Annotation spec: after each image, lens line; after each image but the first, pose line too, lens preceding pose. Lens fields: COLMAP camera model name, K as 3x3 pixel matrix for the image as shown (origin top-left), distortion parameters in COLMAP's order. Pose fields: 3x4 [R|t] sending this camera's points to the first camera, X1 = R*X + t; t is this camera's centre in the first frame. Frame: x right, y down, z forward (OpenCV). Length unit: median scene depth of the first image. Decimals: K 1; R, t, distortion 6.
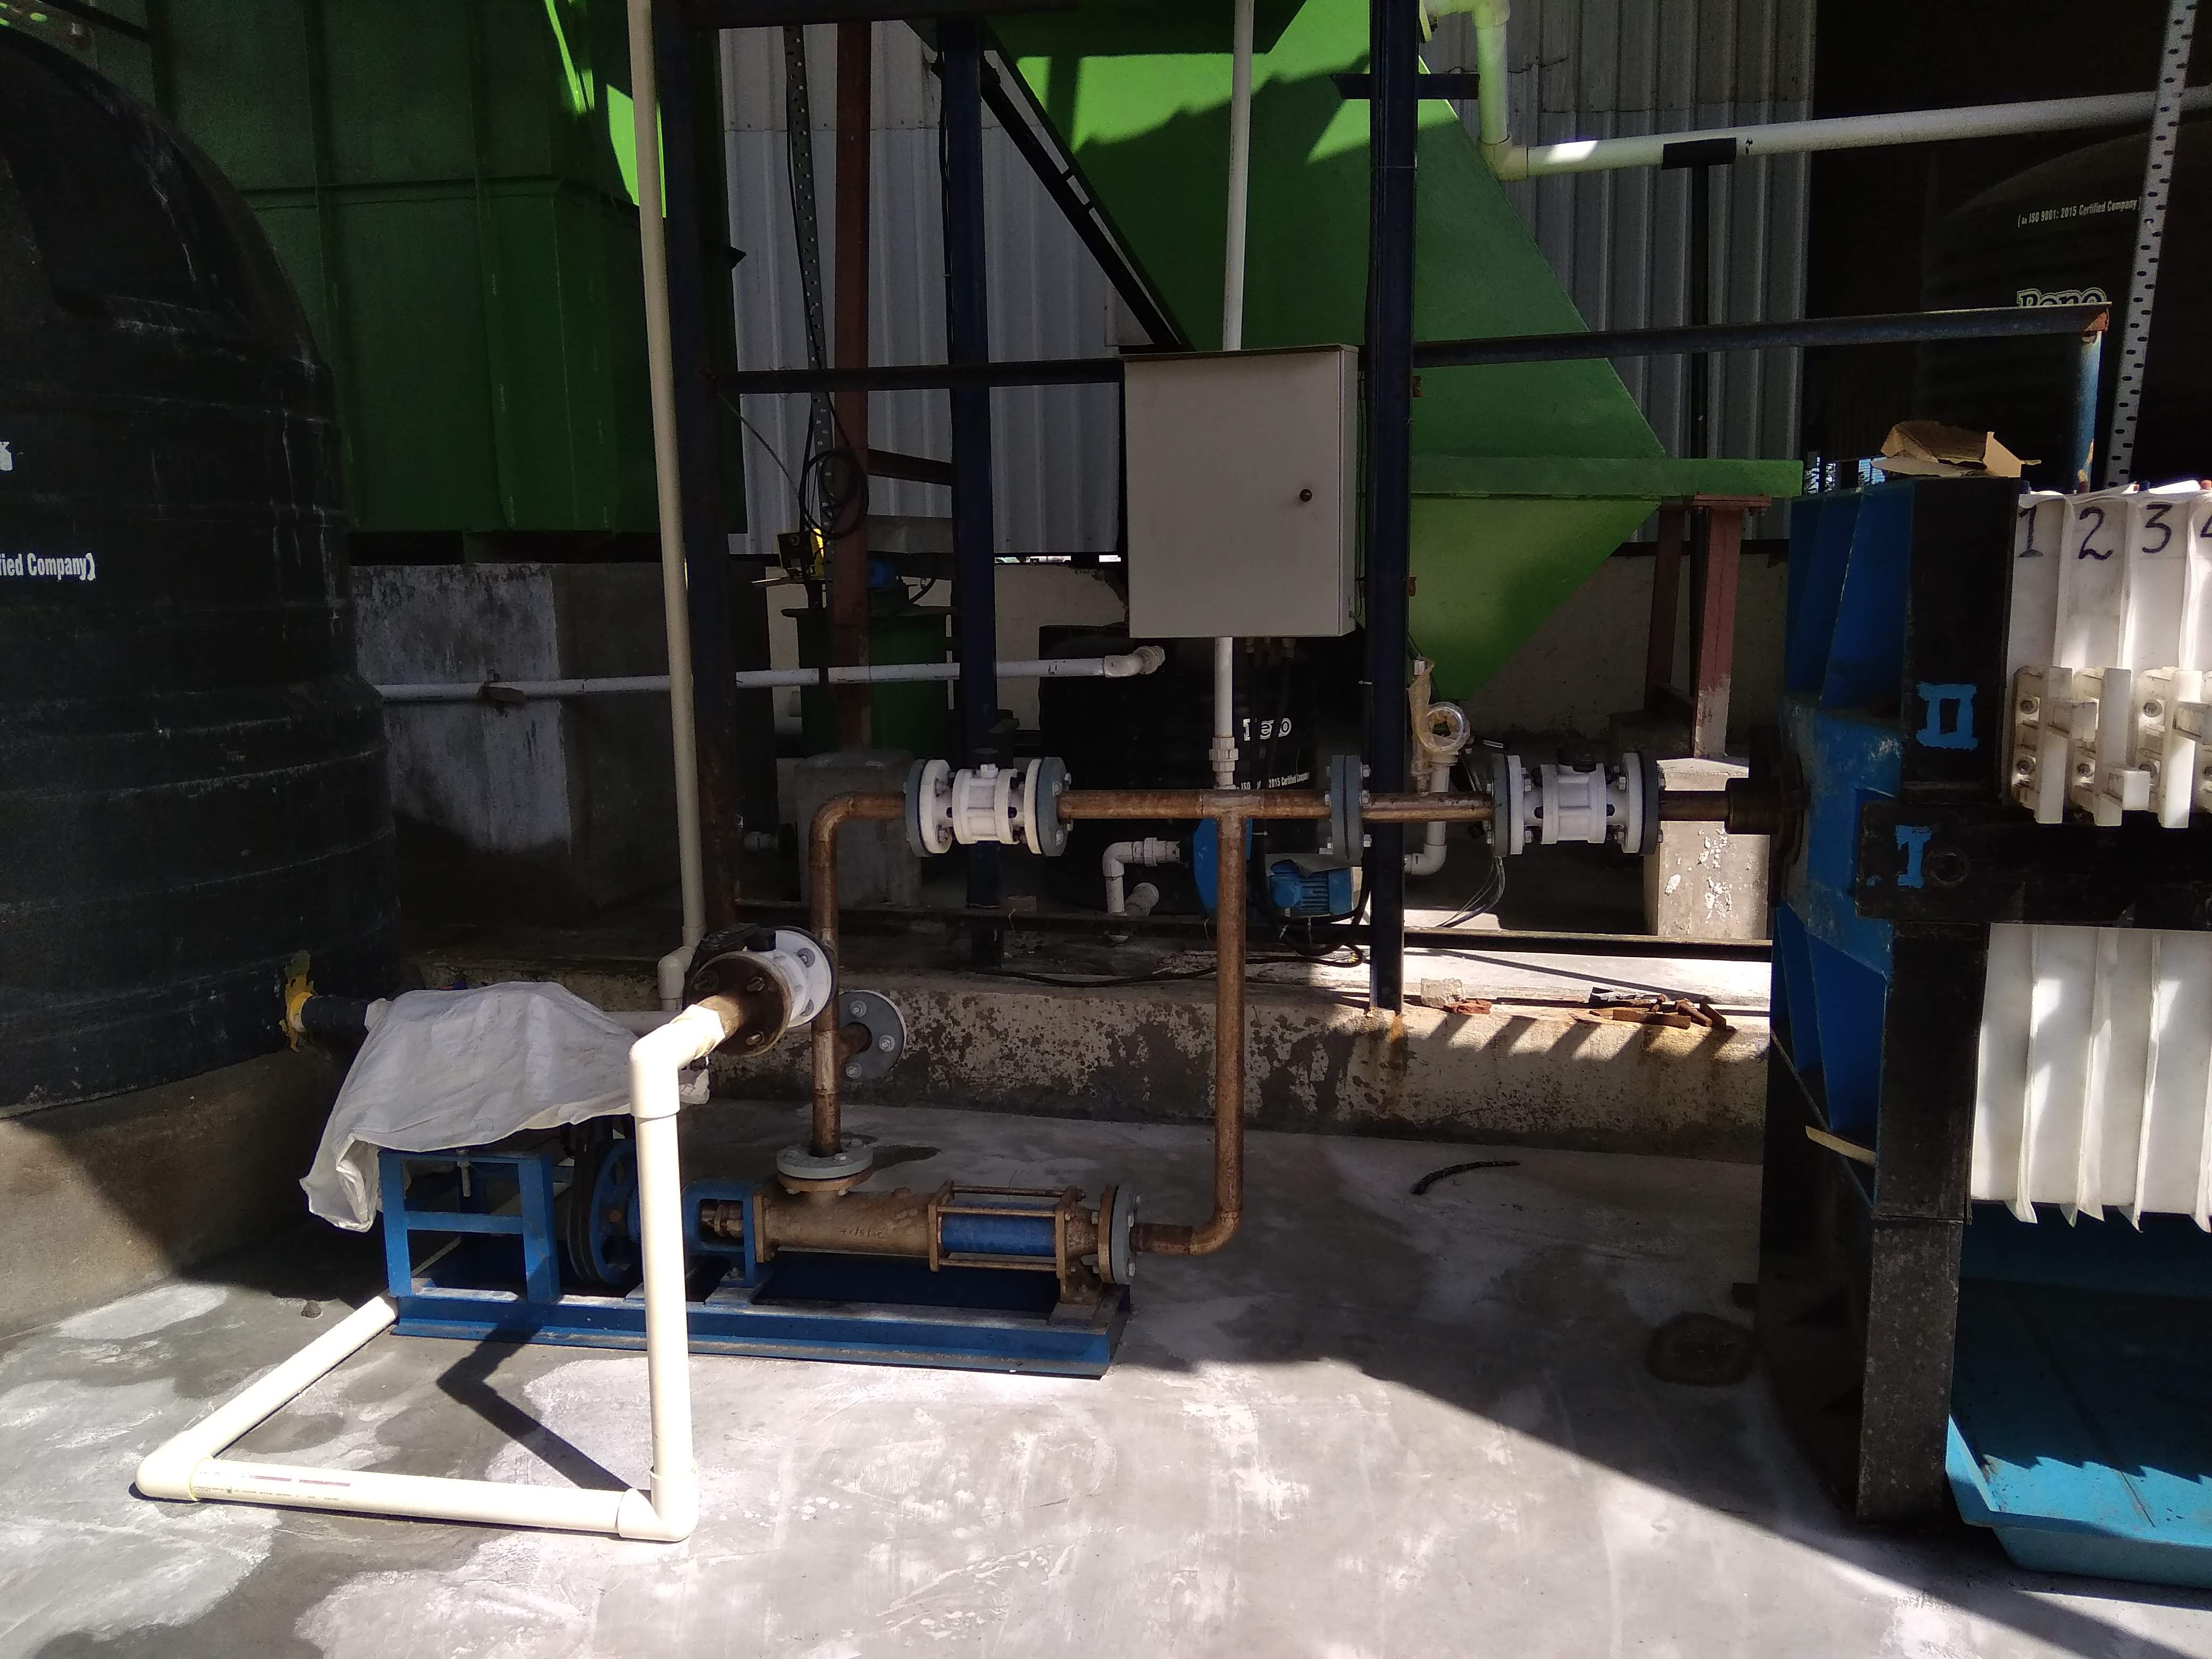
lens RADIAL K [[1776.7, 0, 1110.5], [0, 1776.7, 834.4], [0, 0, 1]] dist [0.095377, -0.156181]
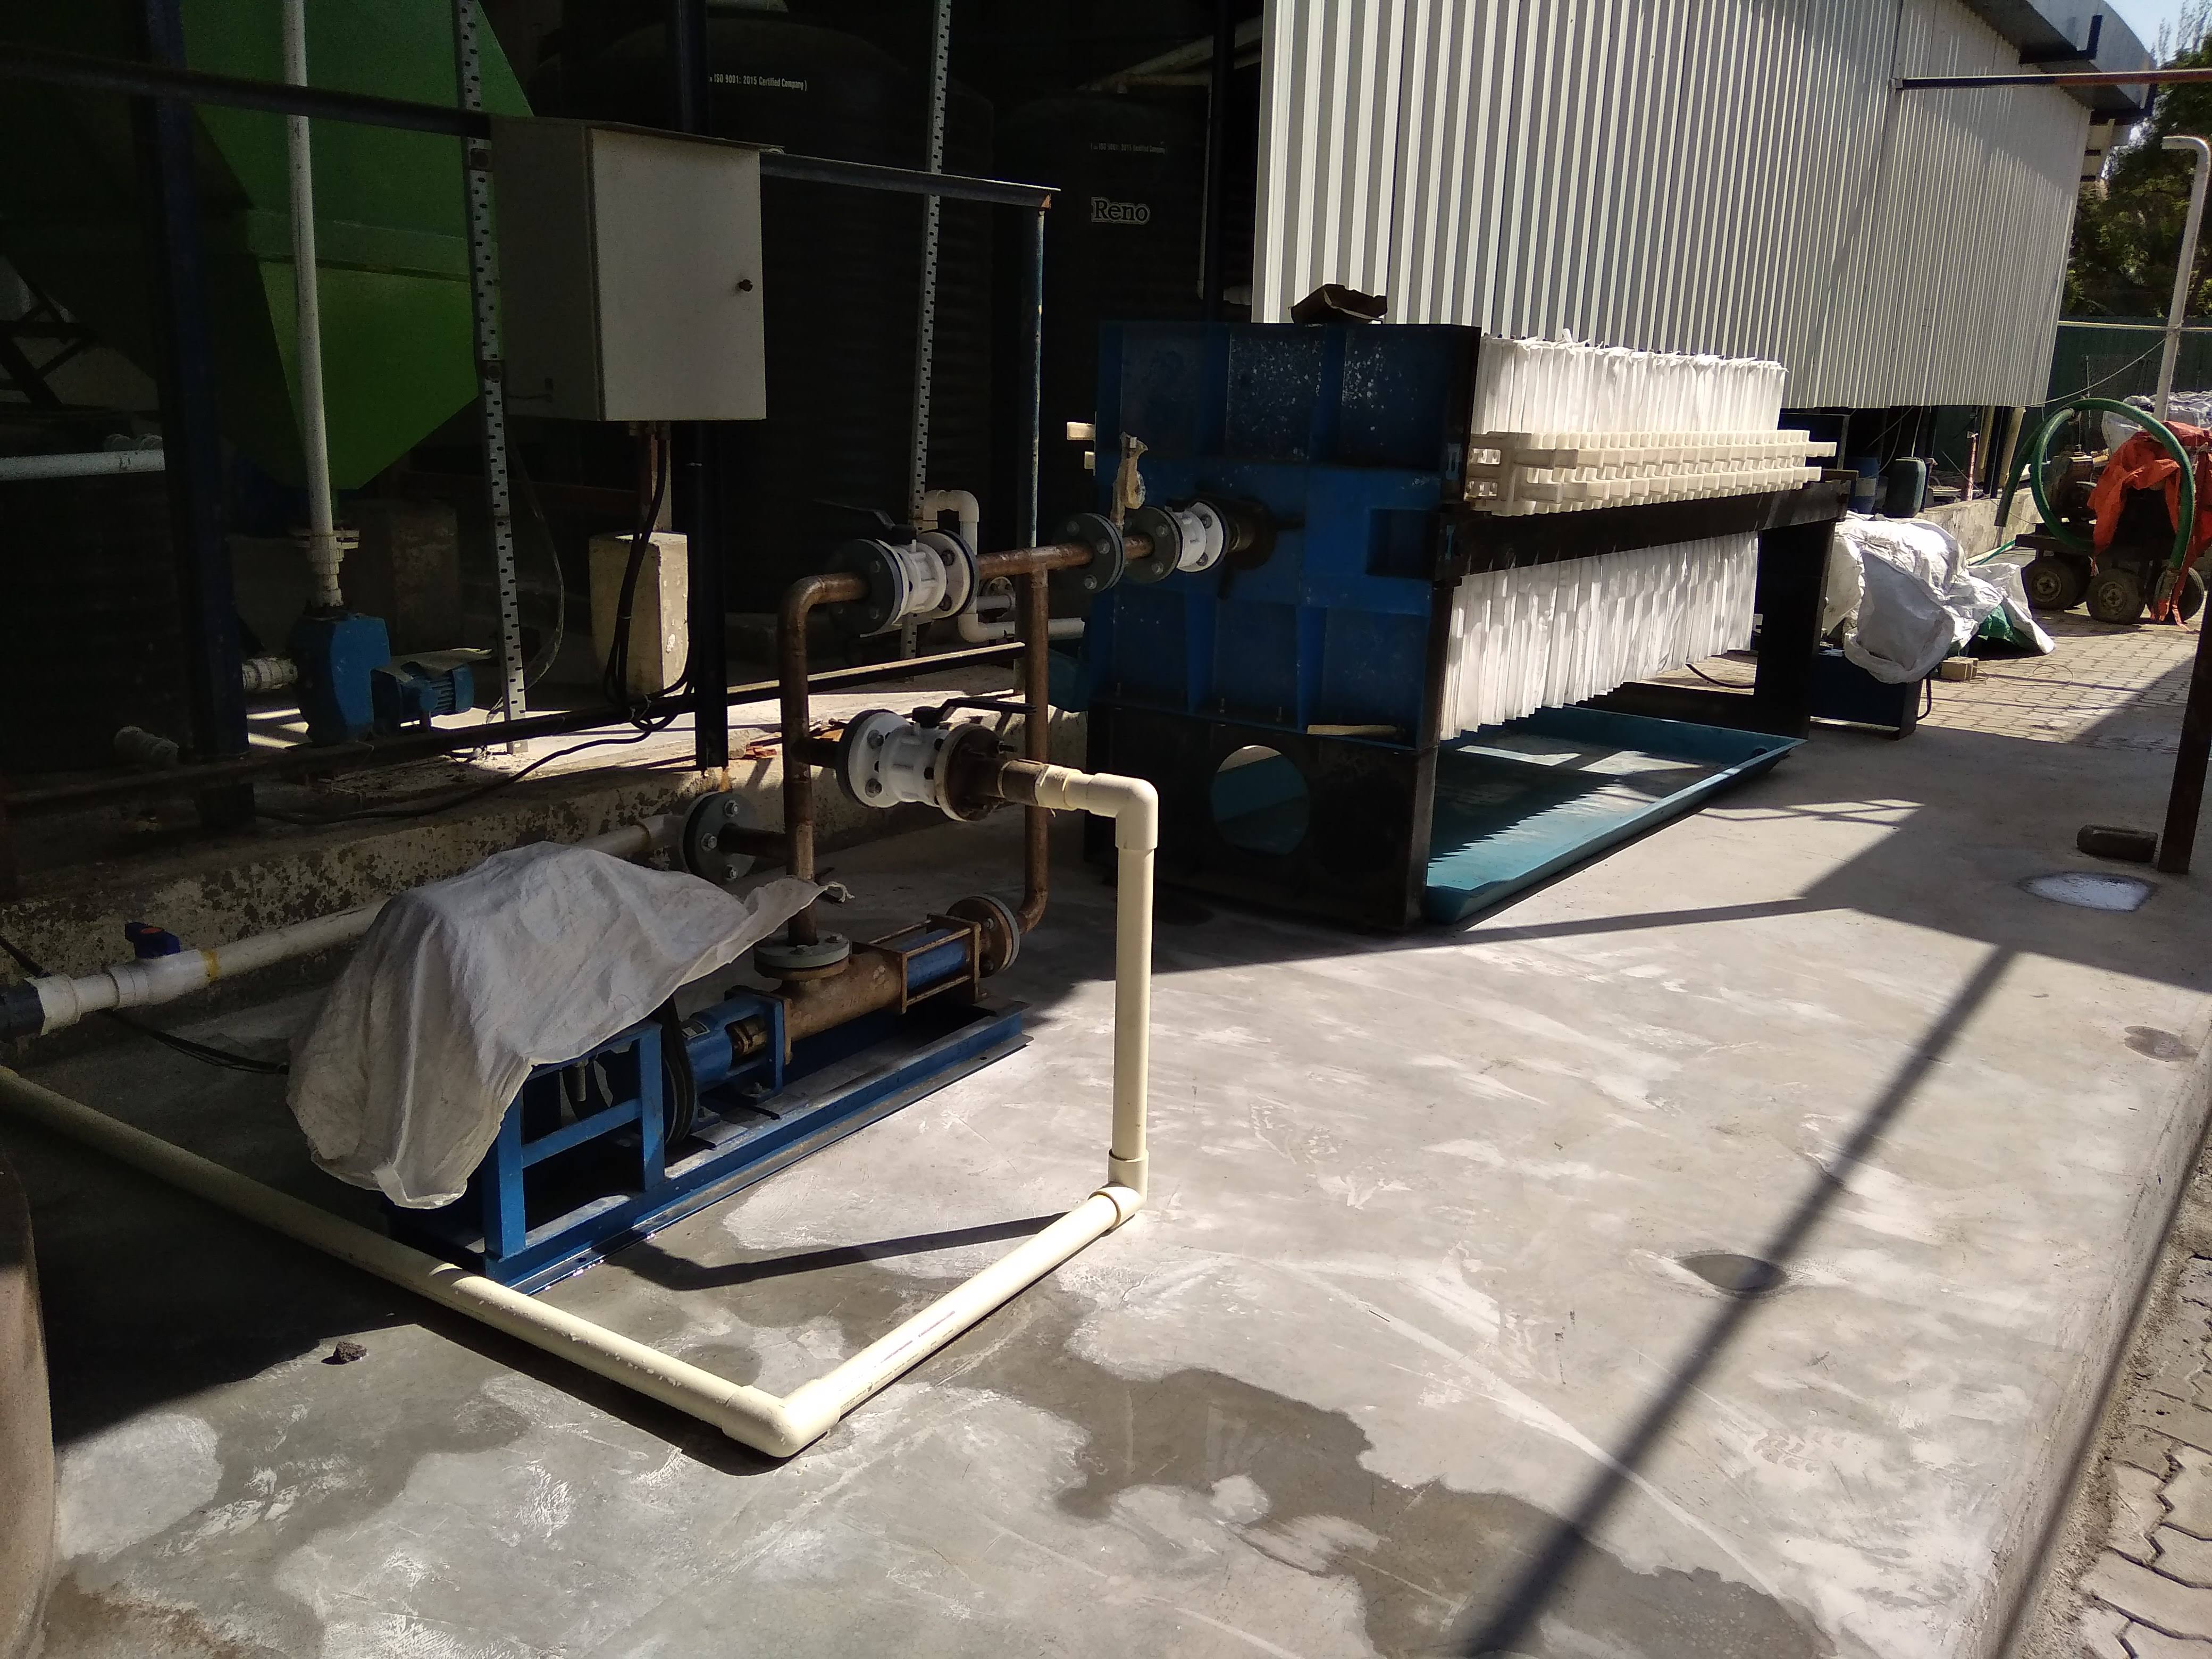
lens RADIAL K [[1776.7, 0, 1110.5], [0, 1776.7, 834.4], [0, 0, 1]] dist [0.095377, -0.156181]
pose [[0.391652, -0.206809, 0.896571, -1.002016], [0.107379, 0.978028, 0.178691, -0.043150], [-0.913826, 0.026288, 0.405254, 0.441113]]
